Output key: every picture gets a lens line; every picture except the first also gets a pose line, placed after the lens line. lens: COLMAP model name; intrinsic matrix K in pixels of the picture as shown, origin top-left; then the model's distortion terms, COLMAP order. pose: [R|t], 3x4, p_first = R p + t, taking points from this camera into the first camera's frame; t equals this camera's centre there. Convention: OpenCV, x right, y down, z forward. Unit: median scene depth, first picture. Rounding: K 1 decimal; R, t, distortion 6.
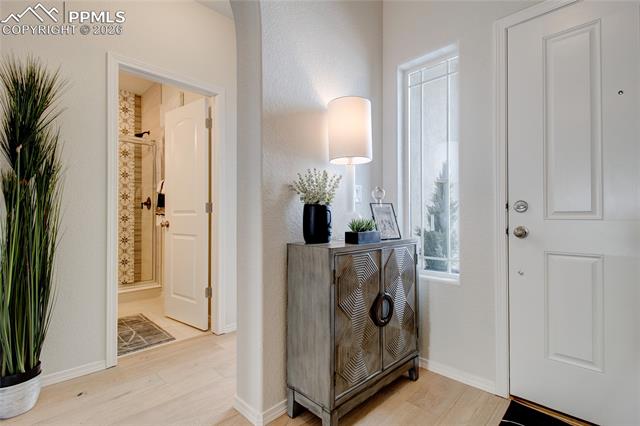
lens RADIAL K [[305.3, 0, 320.0], [0, 305.3, 213.0], [0, 0, 1]] dist [0.000563, -0.000524]
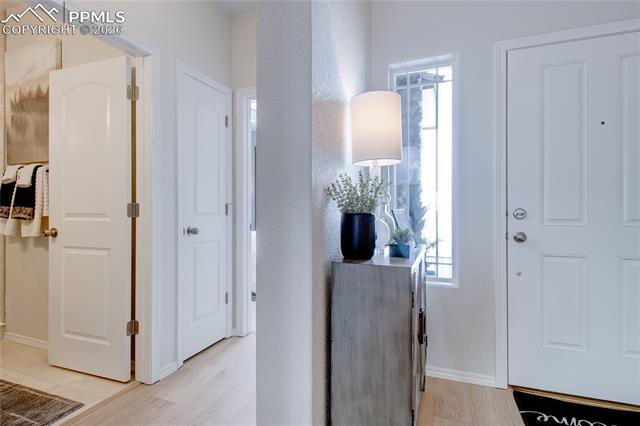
lens RADIAL K [[315.2, 0, 321.2], [0, 315.2, 208.4], [0, 0, 1]] dist [-0.002786, -0.000570]
pose [[0.911633, 0.001616, 0.411002, -0.453366], [-0.002828, 0.999993, 0.002341, -0.040752], [-0.410995, -0.003296, 0.911631, 0.244561]]
